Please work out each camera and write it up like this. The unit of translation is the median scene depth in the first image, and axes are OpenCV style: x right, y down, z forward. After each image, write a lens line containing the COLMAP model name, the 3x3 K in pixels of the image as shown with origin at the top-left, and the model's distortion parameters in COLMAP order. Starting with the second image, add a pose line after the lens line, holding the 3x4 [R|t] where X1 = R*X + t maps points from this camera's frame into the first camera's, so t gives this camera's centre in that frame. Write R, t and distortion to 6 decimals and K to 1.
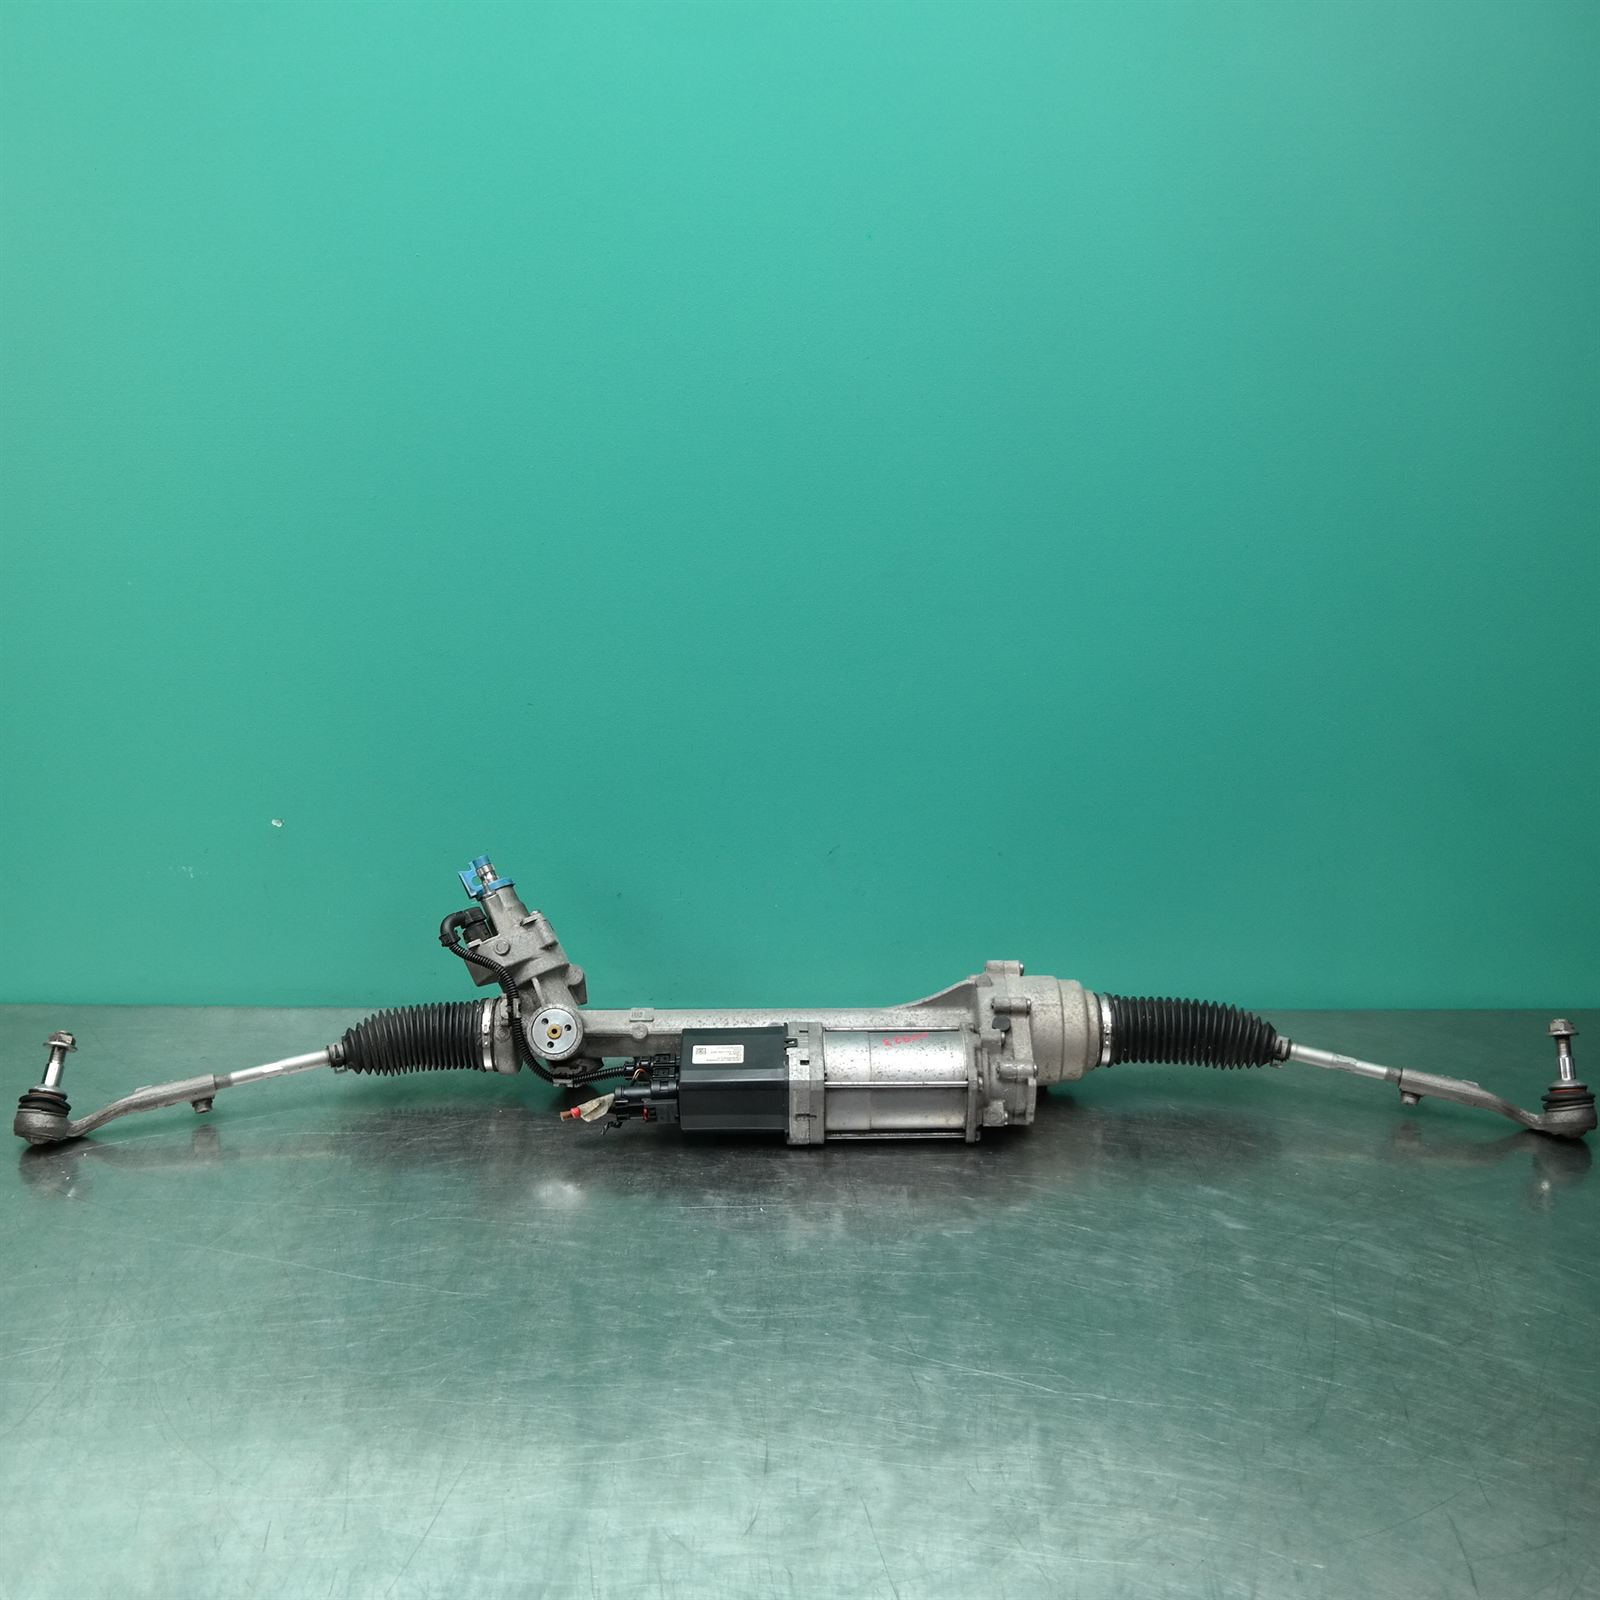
lens RADIAL K [[1899.9, 0, 800.0], [0, 1899.9, 800.0], [0, 0, 1]] dist [-0.006704, -0.032258]
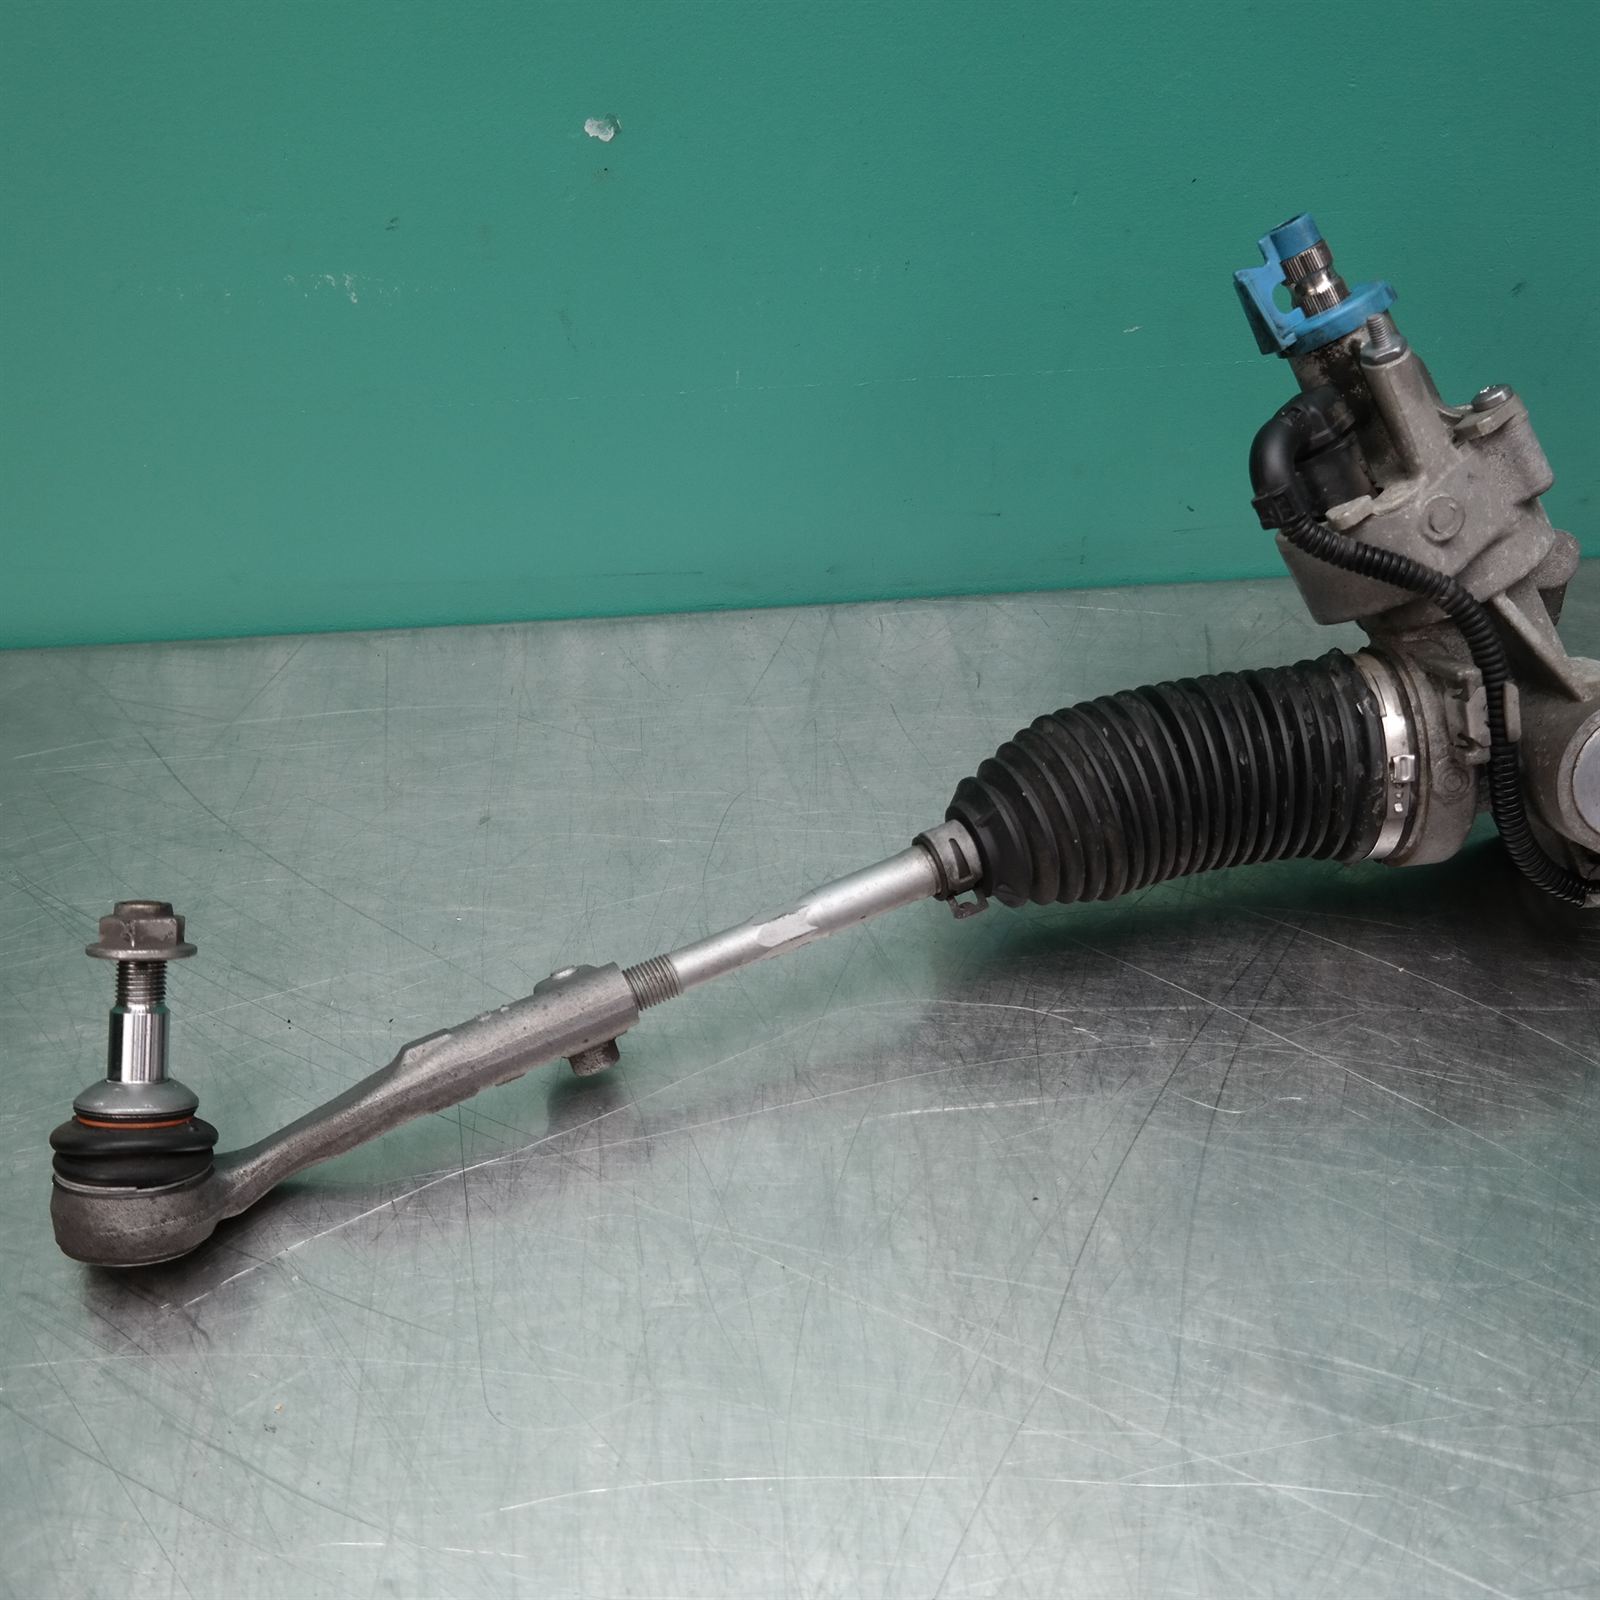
lens RADIAL K [[1750.8, 0, 800.3], [0, 1750.8, 906.9], [0, 0, 1]] dist [0.005050, 0.004741]
pose [[0.994874, -0.072727, 0.070261, -0.297257], [0.035576, 0.902113, 0.430032, 0.004587], [-0.094658, -0.425328, 0.900076, 0.722647]]
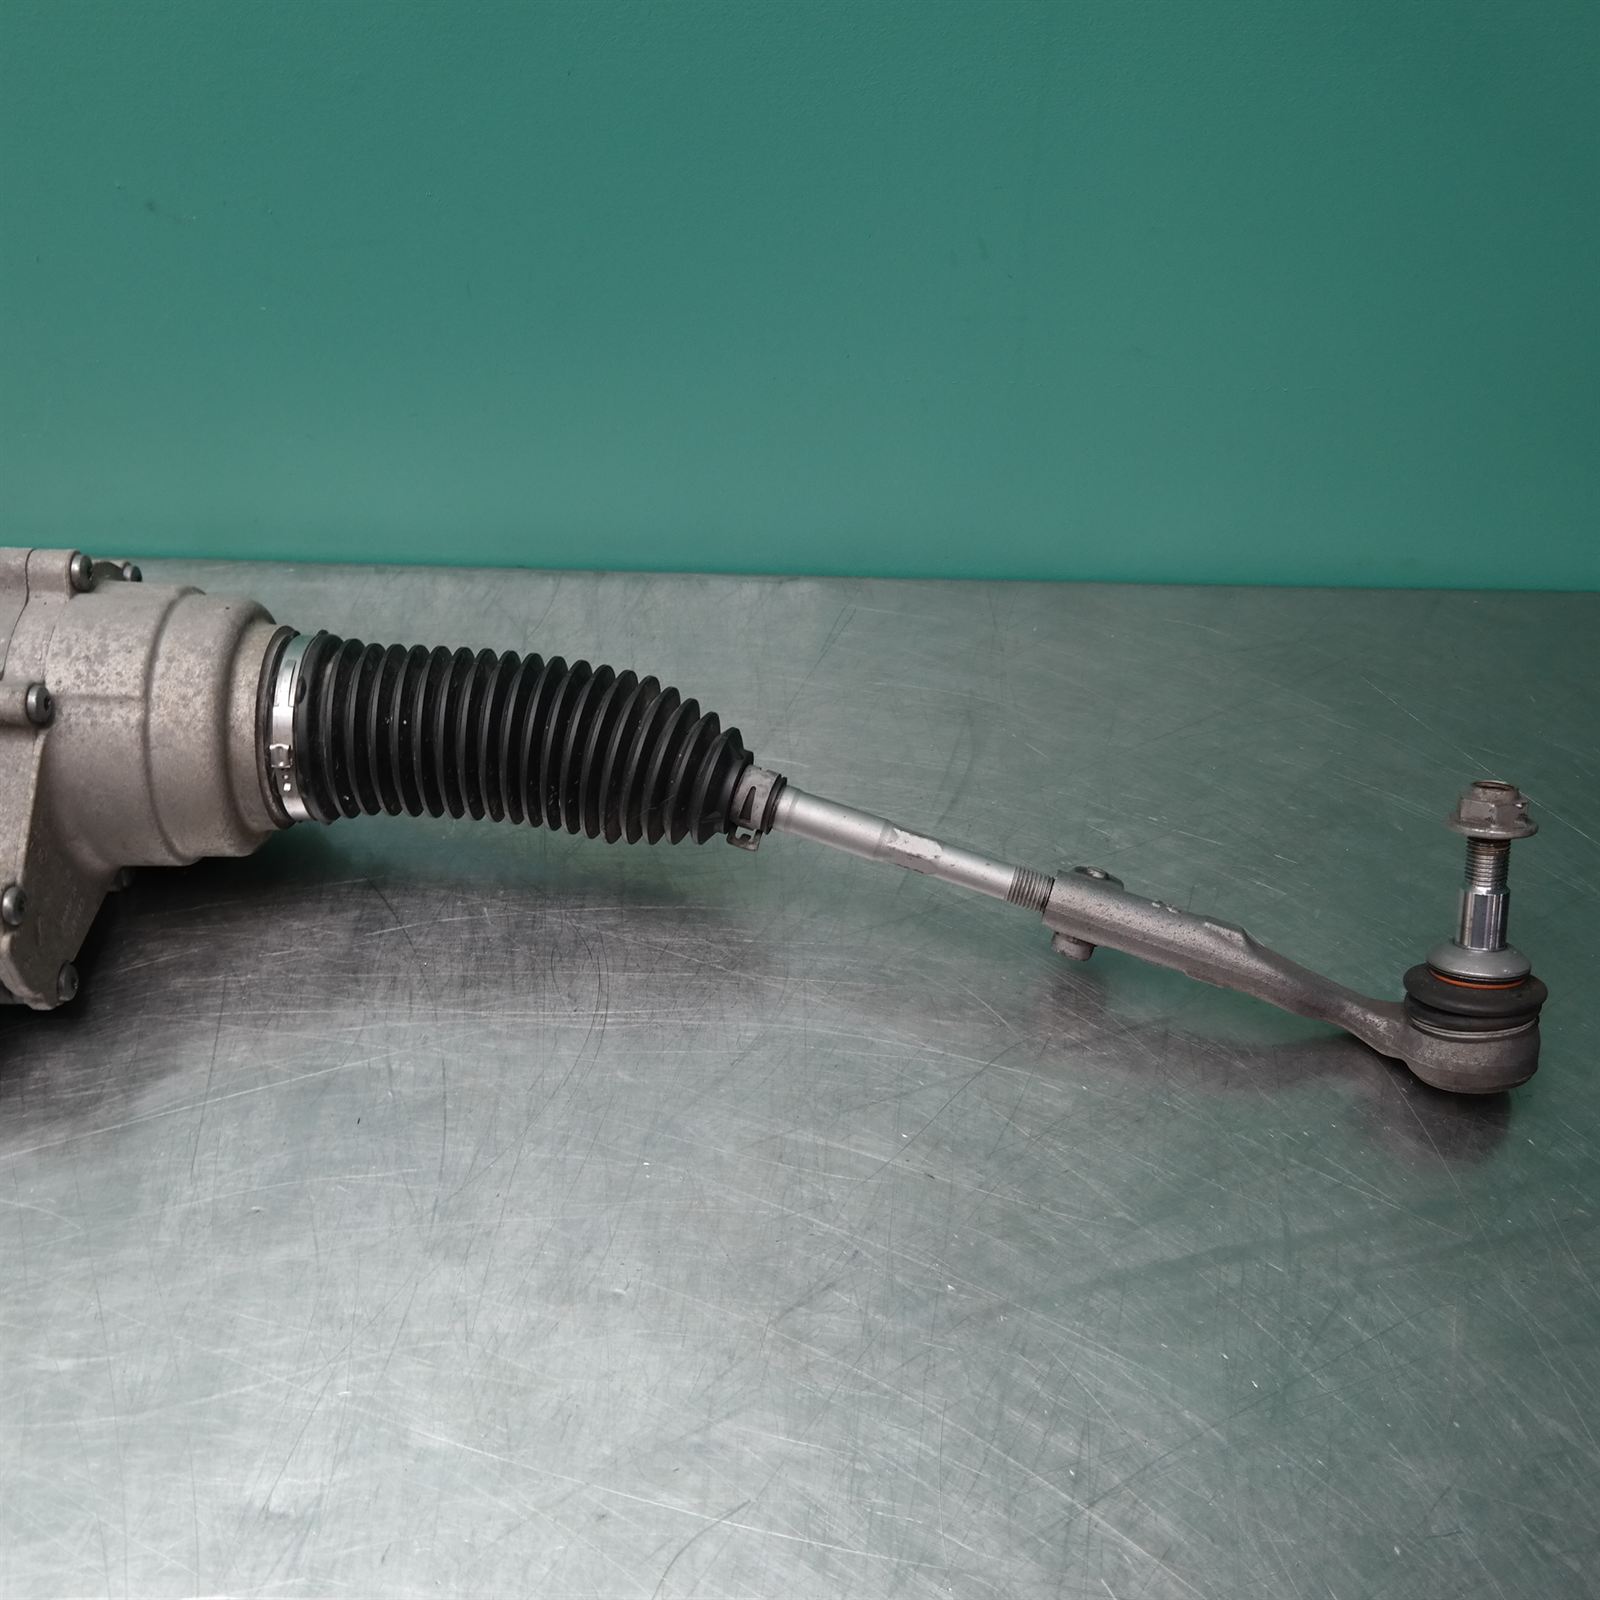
lens RADIAL K [[1865.9, 0, 800.0], [0, 1865.9, 800.0], [0, 0, 1]] dist [0.012757, 0.015347]
pose [[0.999370, 0.032136, -0.015030, 0.271520], [-0.022087, 0.895113, 0.445293, -0.038818], [0.027764, -0.444681, 0.895259, 0.669520]]
